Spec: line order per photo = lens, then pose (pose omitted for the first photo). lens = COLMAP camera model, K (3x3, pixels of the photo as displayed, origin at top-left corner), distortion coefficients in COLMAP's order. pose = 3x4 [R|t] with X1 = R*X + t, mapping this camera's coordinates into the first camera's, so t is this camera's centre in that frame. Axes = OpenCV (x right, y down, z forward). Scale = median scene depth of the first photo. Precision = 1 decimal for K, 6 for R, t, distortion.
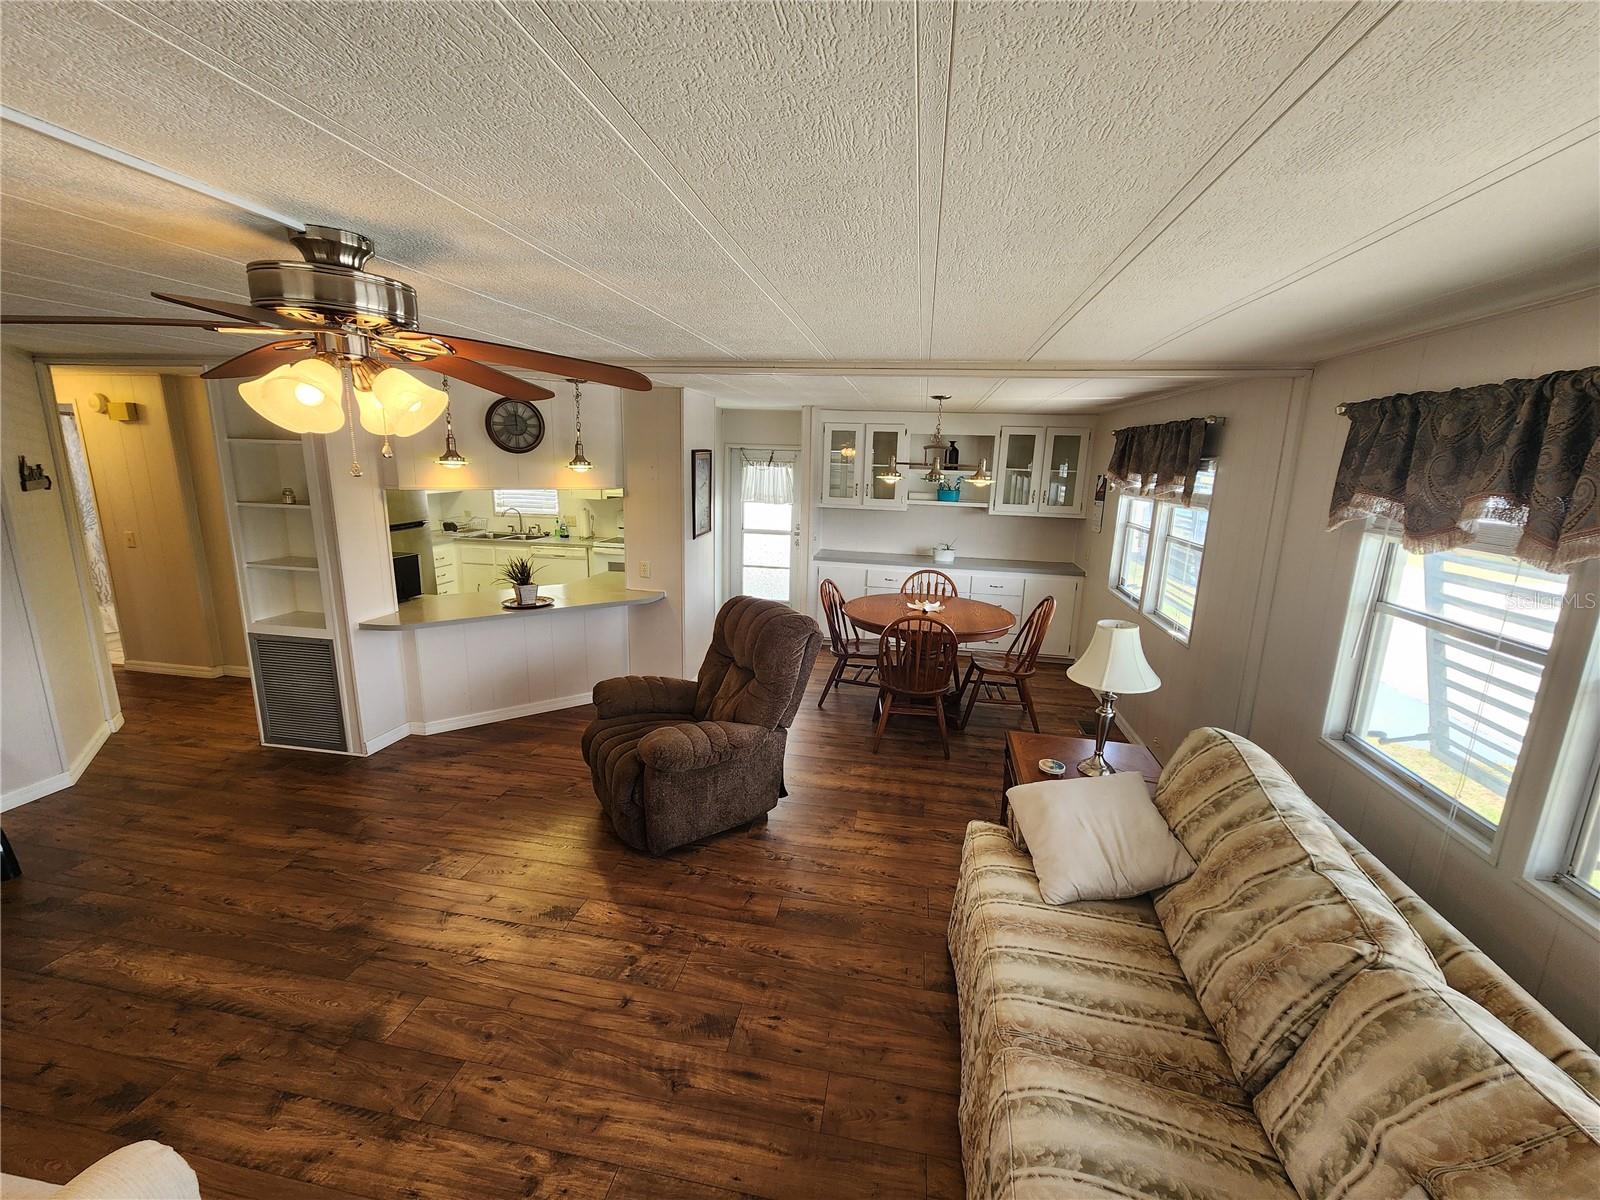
lens RADIAL K [[655.8, 0, 799.0], [0, 655.8, 600.6], [0, 0, 1]] dist [0.001876, 0.000352]
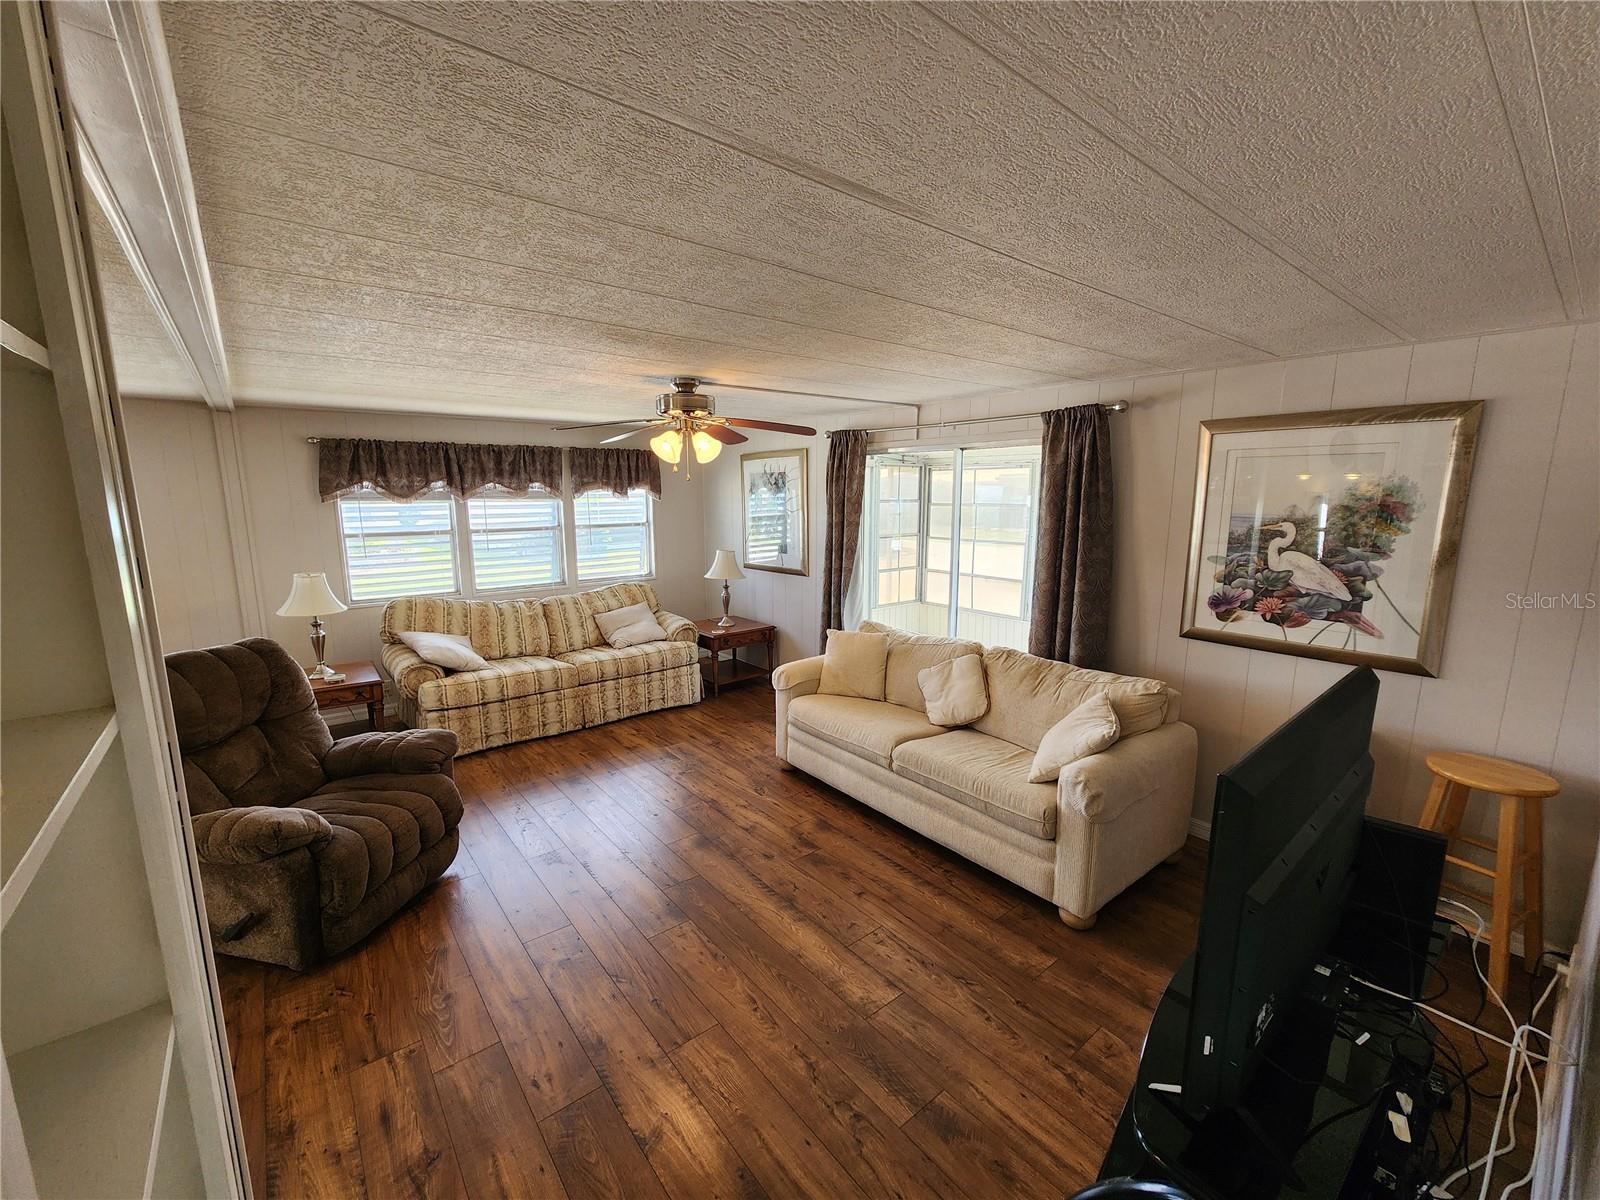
lens RADIAL K [[656.9, 0, 803.4], [0, 656.9, 603.7], [0, 0, 1]] dist [0.000476, 0.000405]
pose [[-0.762359, -0.138892, 0.632075, -0.846037], [0.116403, 0.931339, 0.345048, -0.182543], [-0.636600, 0.336626, -0.693847, 0.843416]]
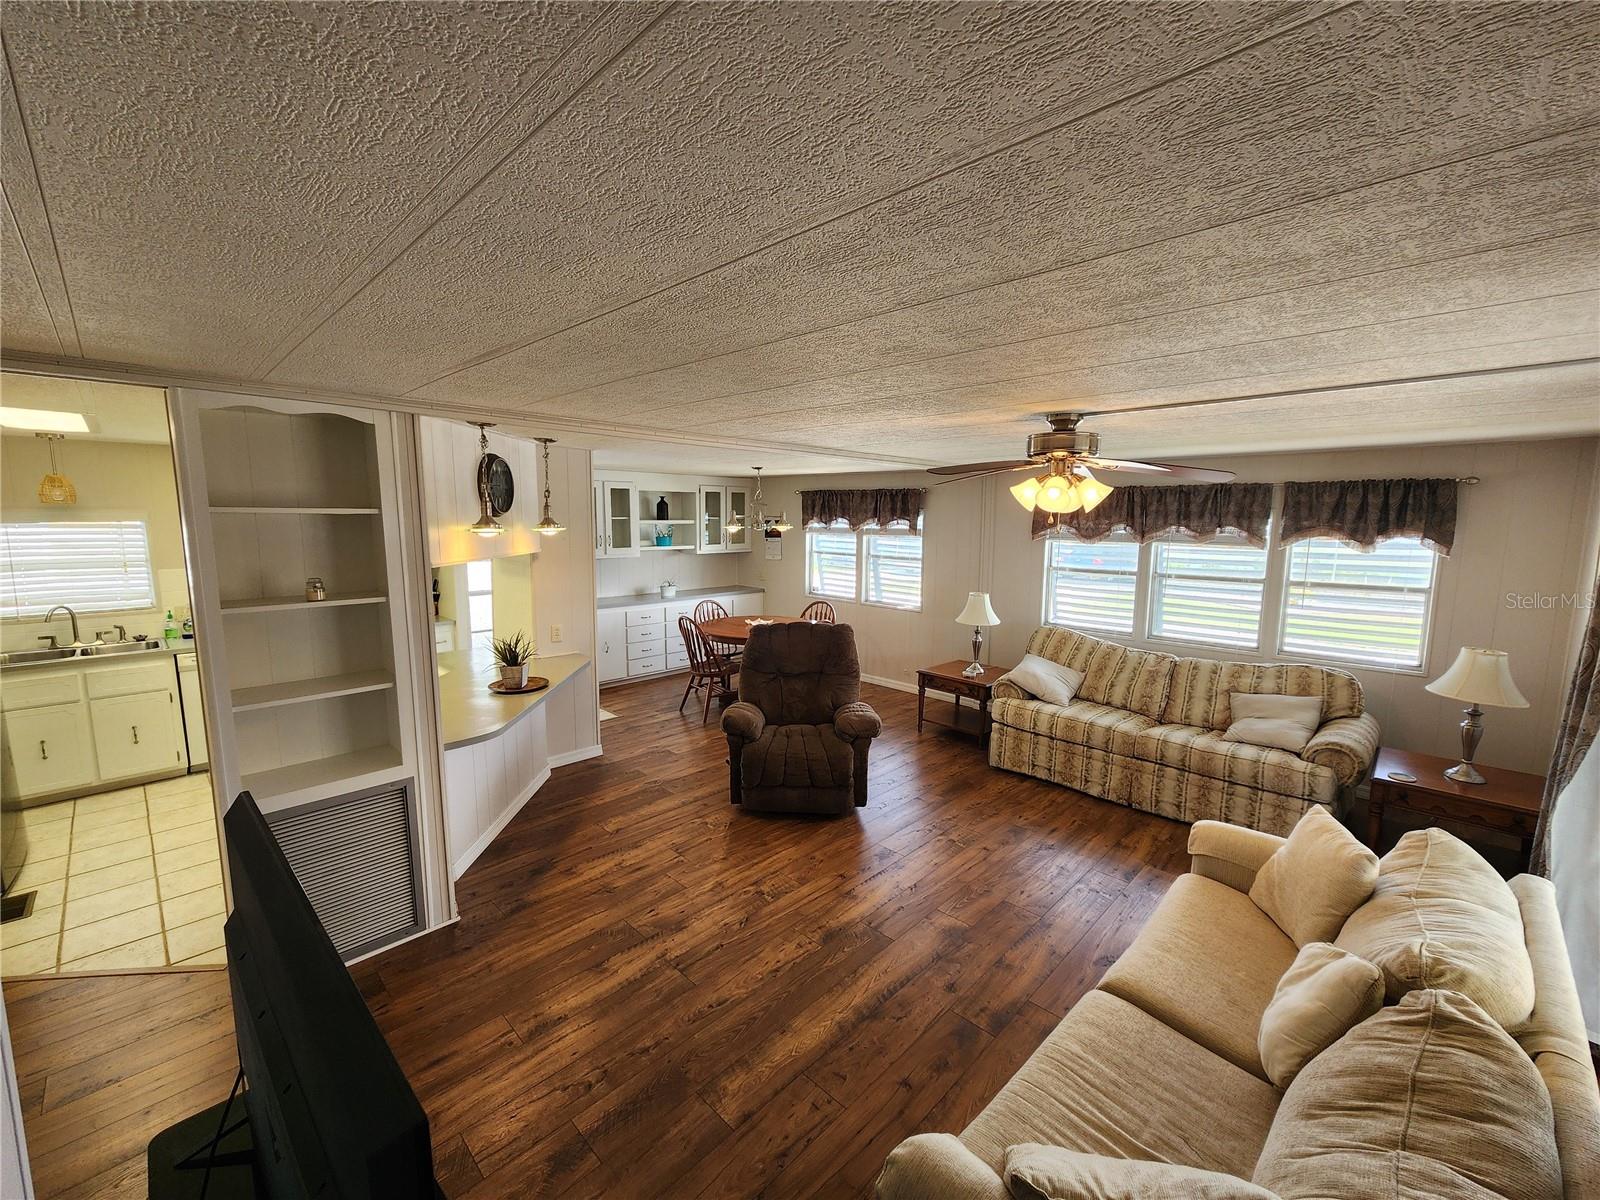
lens RADIAL K [[658.4, 0, 802.4], [0, 658.4, 600.2], [0, 0, 1]] dist [-0.000544, 0.000775]
pose [[0.557455, -0.131364, 0.819749, -0.917254], [0.184327, 0.982342, 0.032071, -0.068049], [-0.809486, 0.133224, 0.571825, 0.181261]]
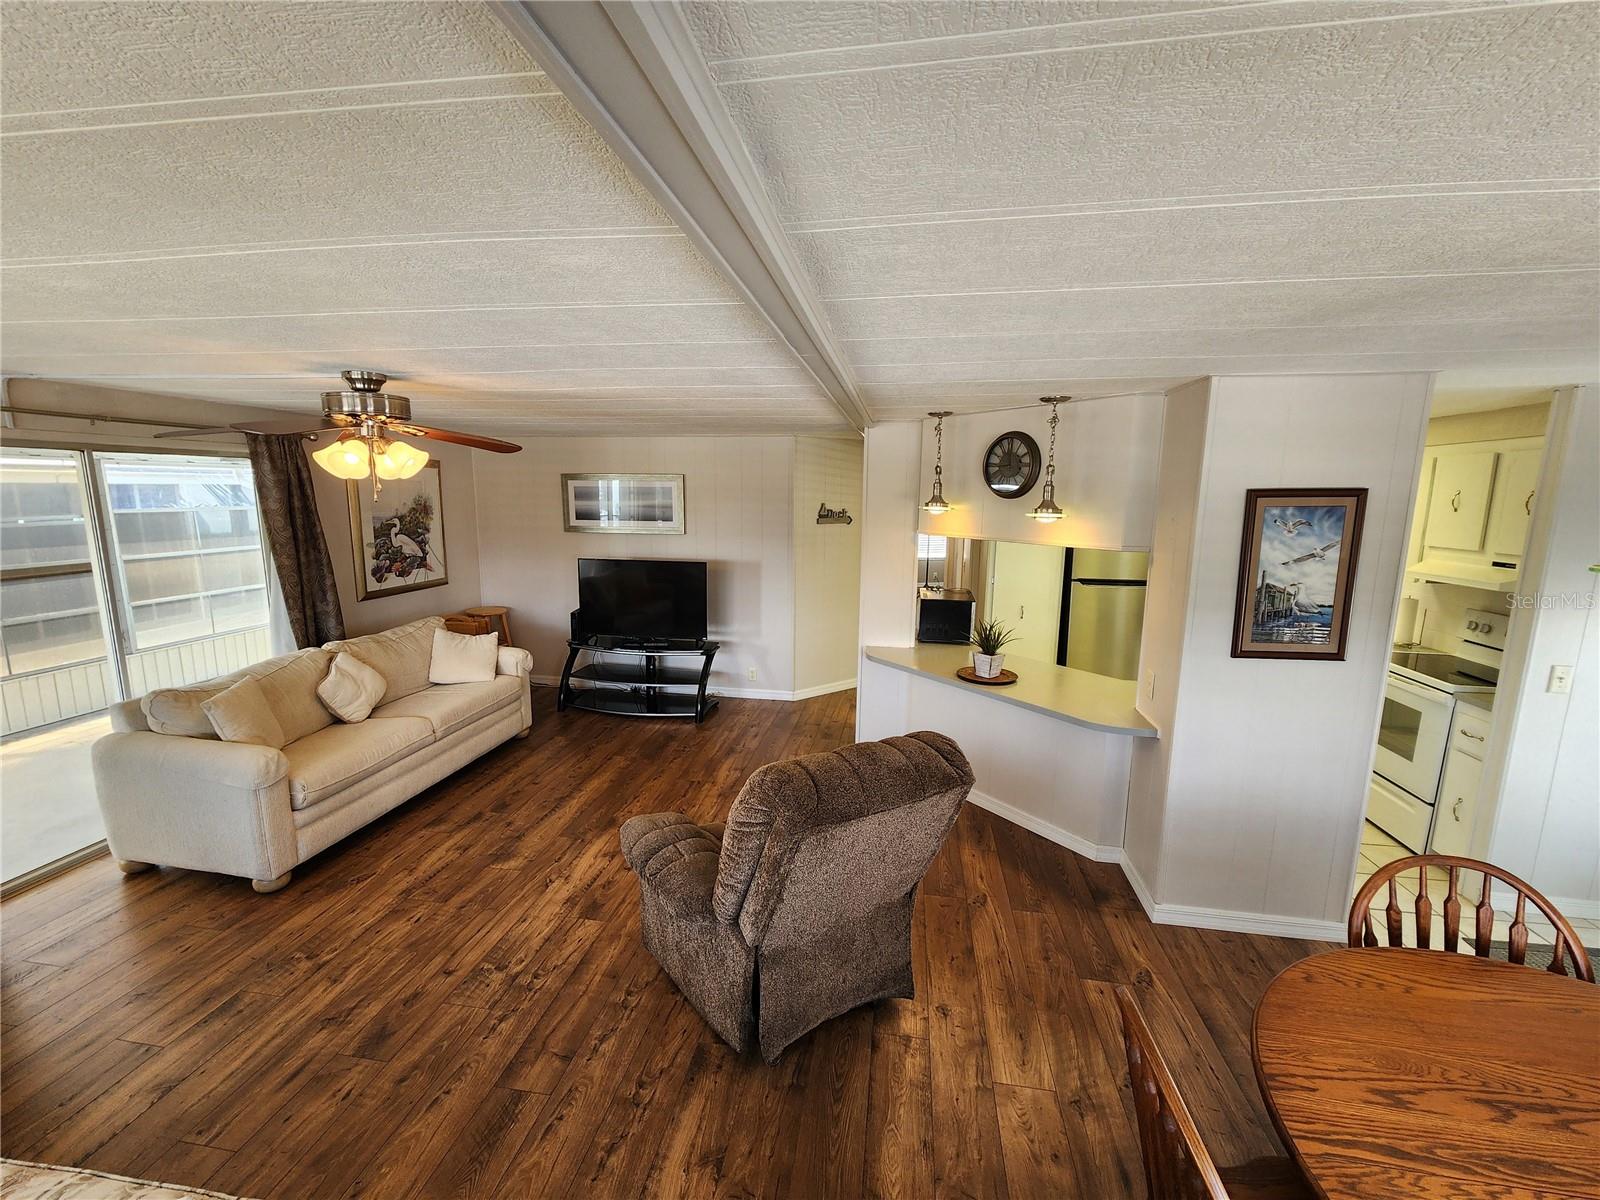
lens RADIAL K [[655.8, 0, 799.0], [0, 655.8, 600.6], [0, 0, 1]] dist [0.001876, 0.000352]
pose [[0.021308, 0.136233, -0.990448, 0.397501], [-0.226040, 0.965677, 0.127963, -0.143255], [0.973885, 0.221155, 0.051371, 0.714093]]
